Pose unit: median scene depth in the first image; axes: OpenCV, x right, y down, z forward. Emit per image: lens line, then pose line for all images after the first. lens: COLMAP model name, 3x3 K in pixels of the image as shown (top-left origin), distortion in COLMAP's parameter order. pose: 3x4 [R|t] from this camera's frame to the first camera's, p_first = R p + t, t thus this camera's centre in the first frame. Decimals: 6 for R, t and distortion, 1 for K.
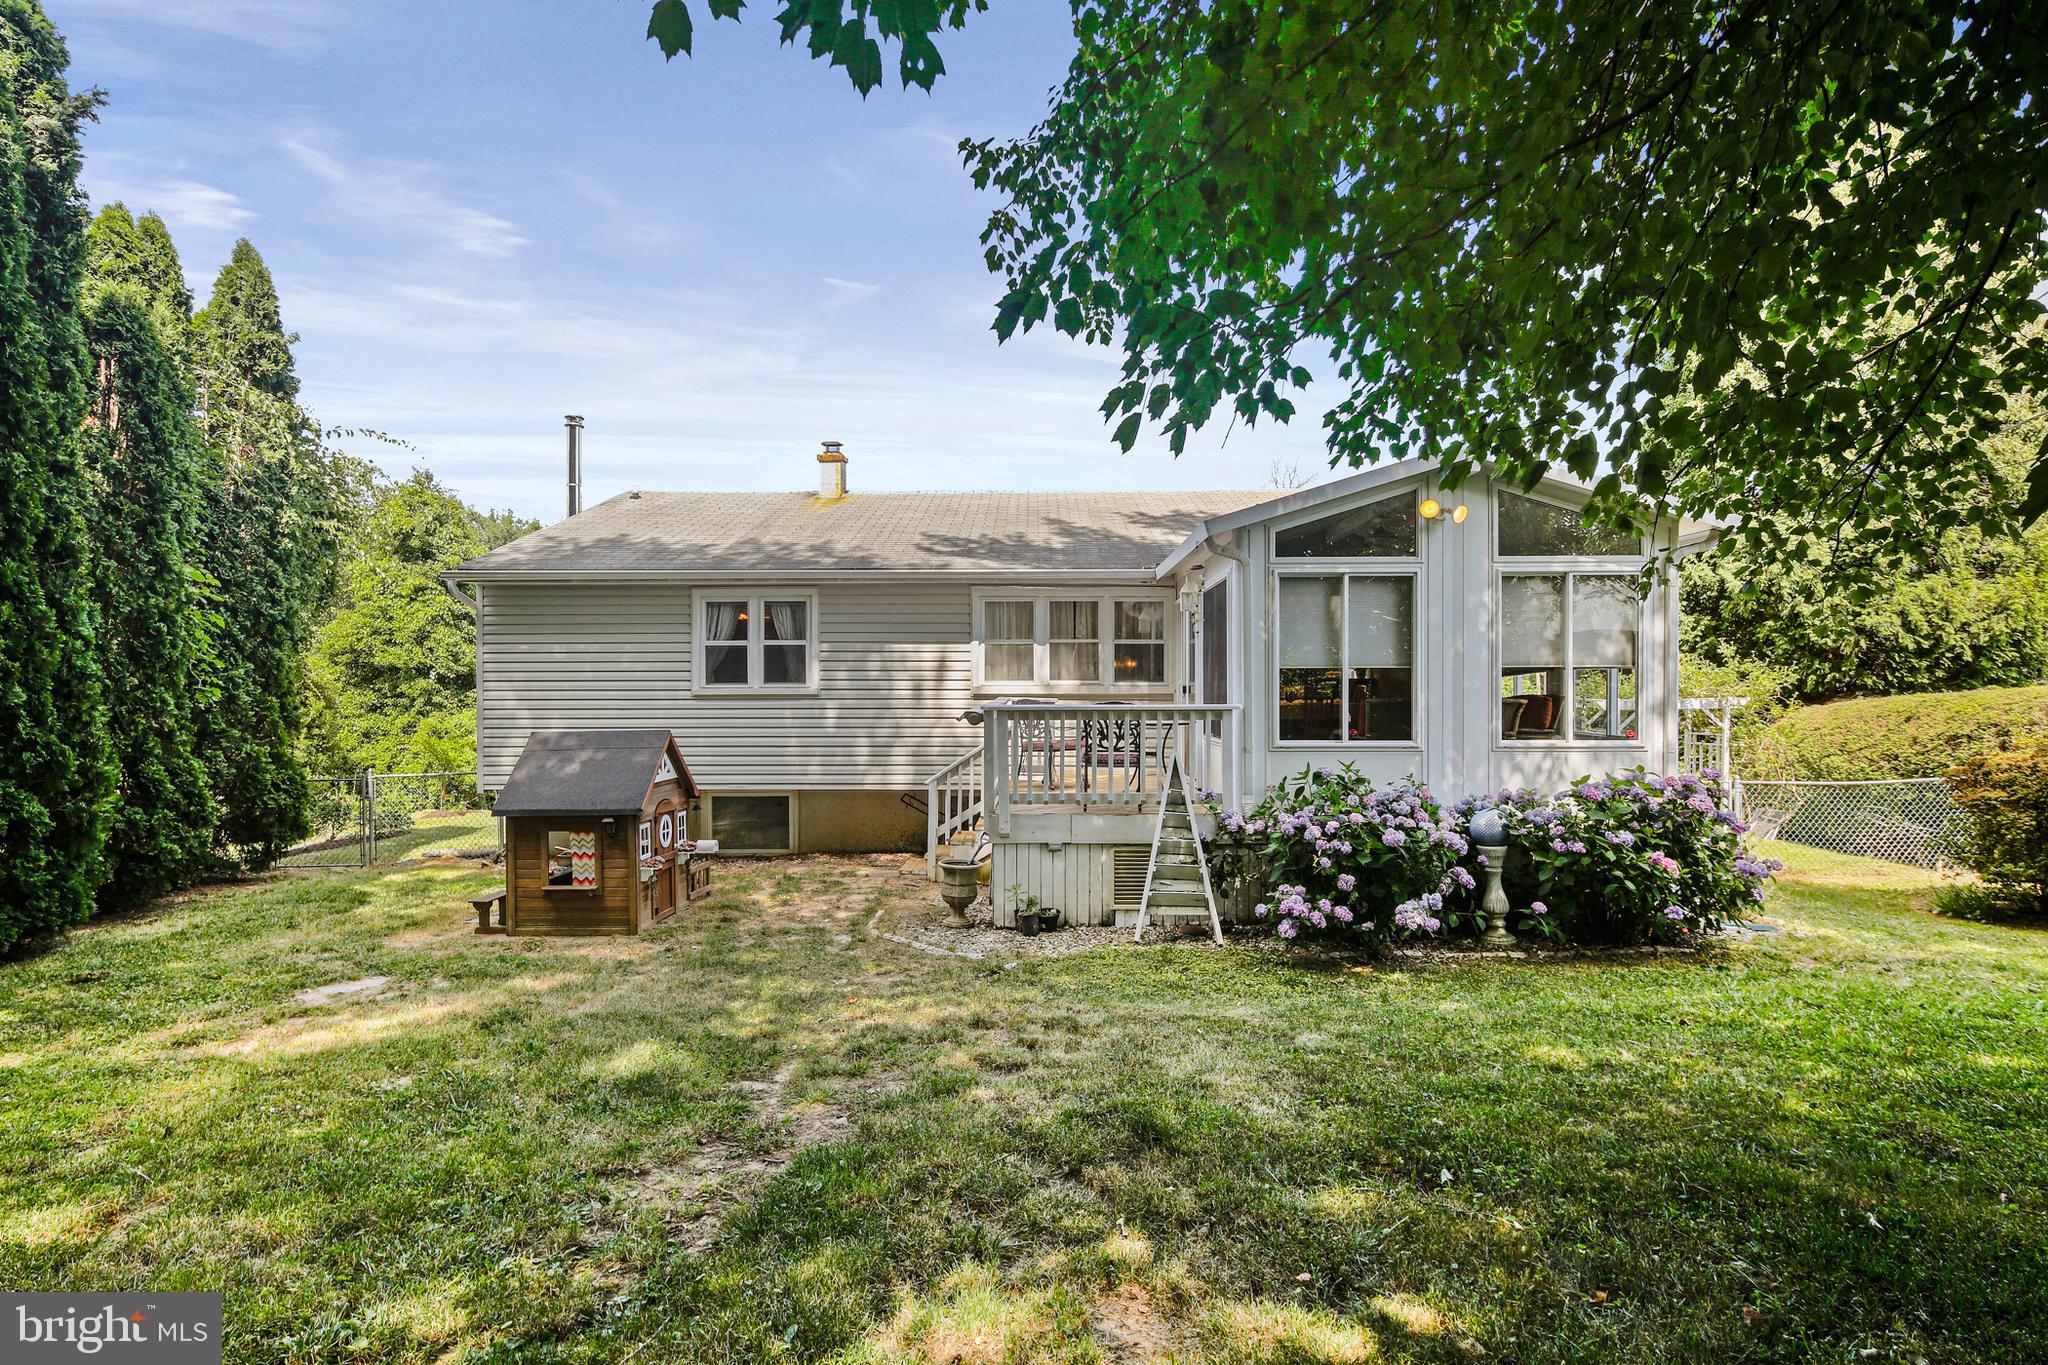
lens RADIAL K [[1010.0, 0, 1019.0], [0, 1010.0, 674.0], [0, 0, 1]] dist [0.003533, -0.000175]
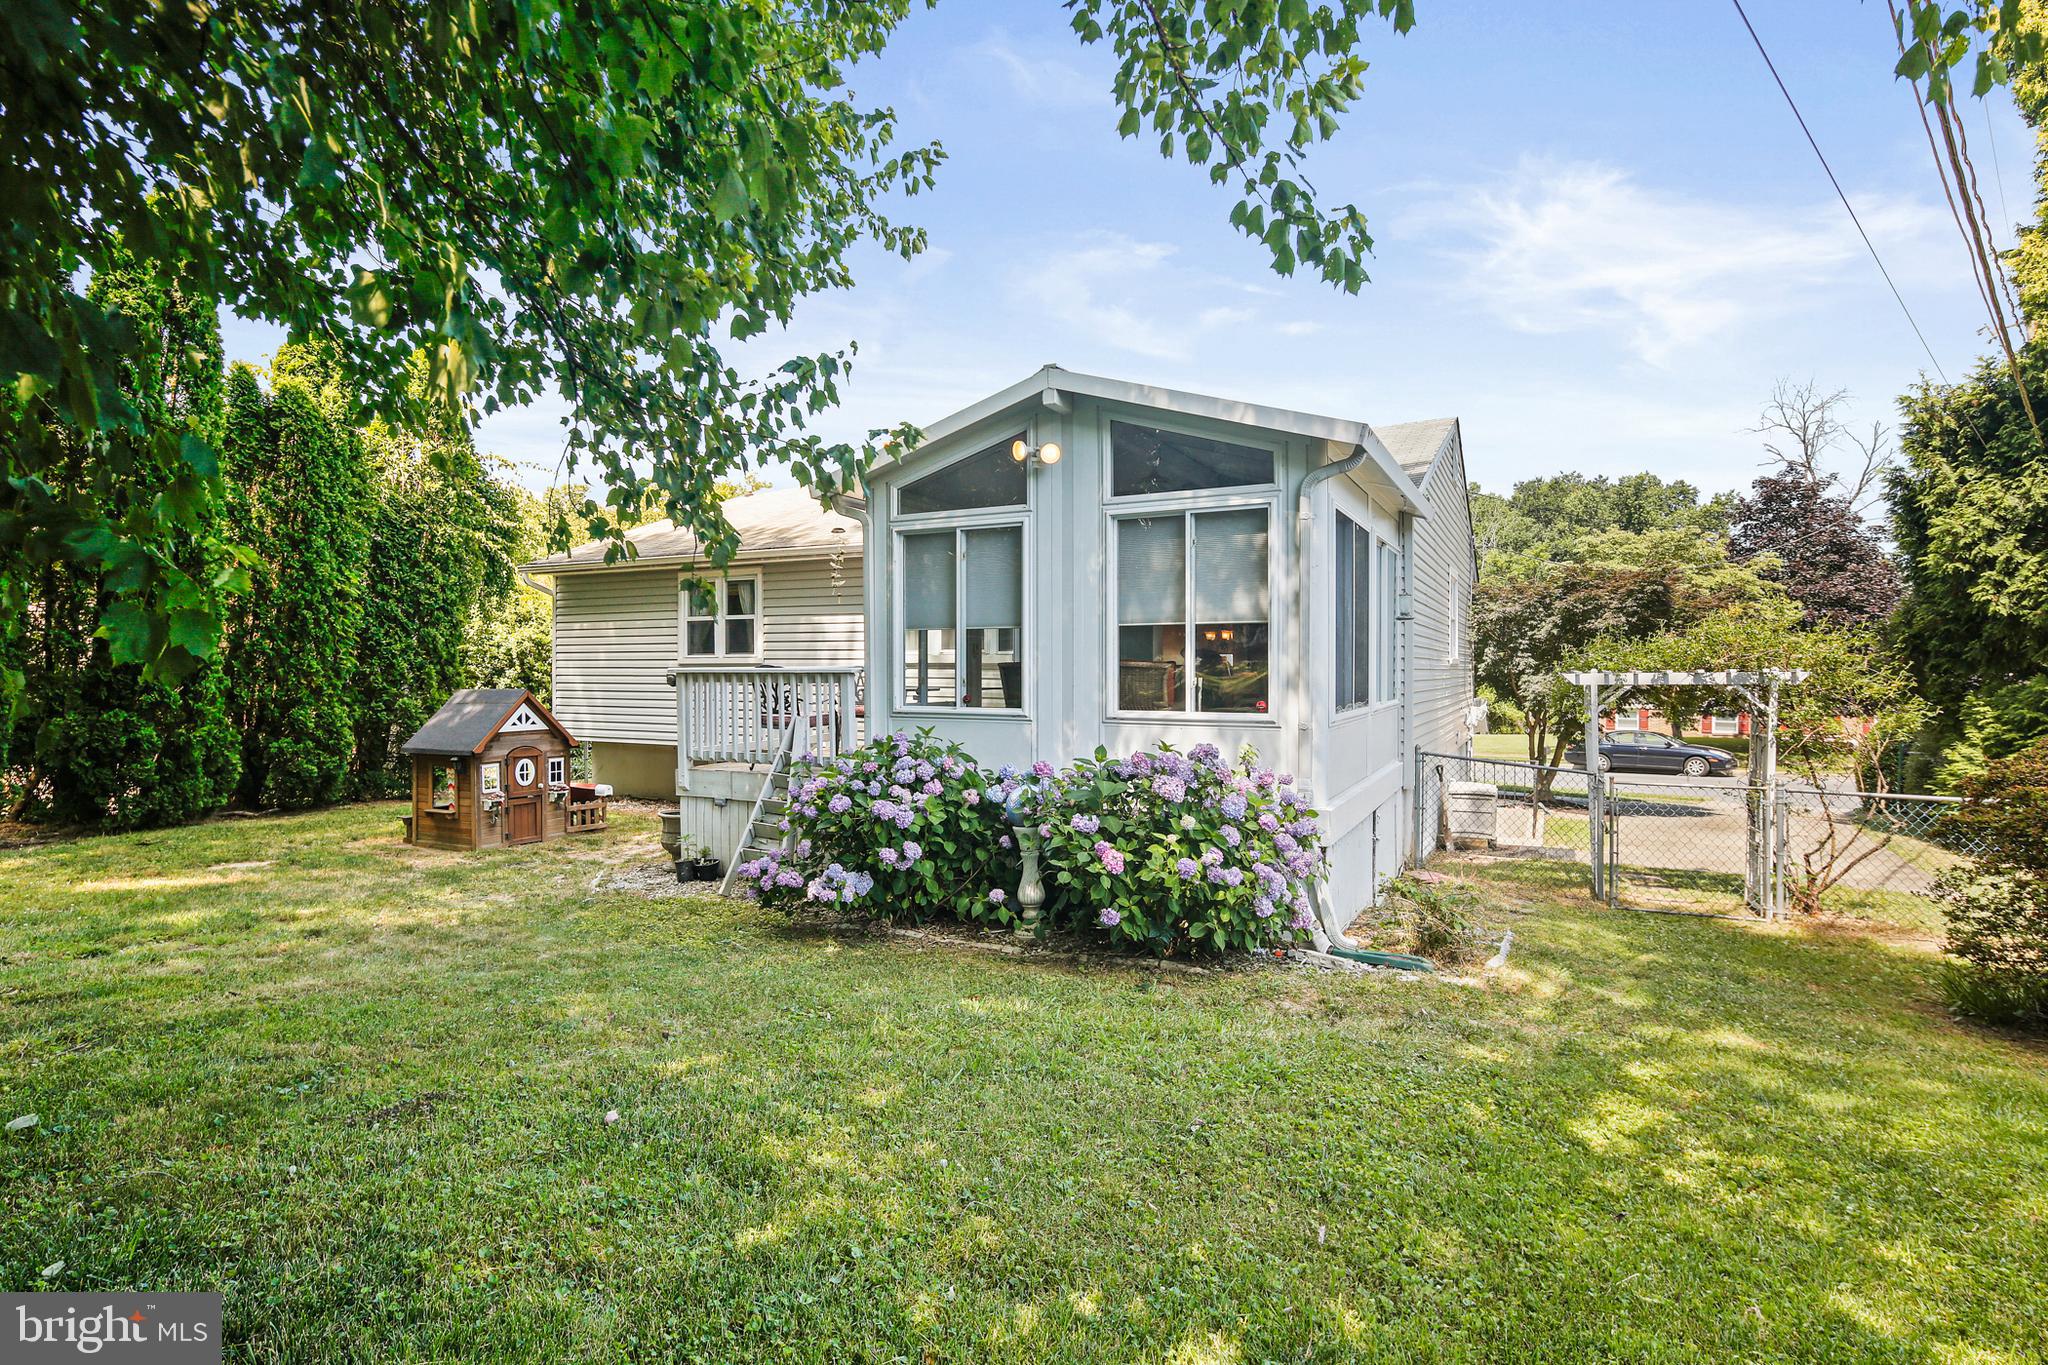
lens RADIAL K [[1010.0, 0, 1019.0], [0, 1010.0, 674.0], [0, 0, 1]] dist [0.003533, -0.000175]
pose [[0.896822, 0.005119, -0.442363, 0.689077], [0.003194, 0.999832, 0.018047, 0.016223], [0.442381, -0.017598, 0.896655, 0.161758]]
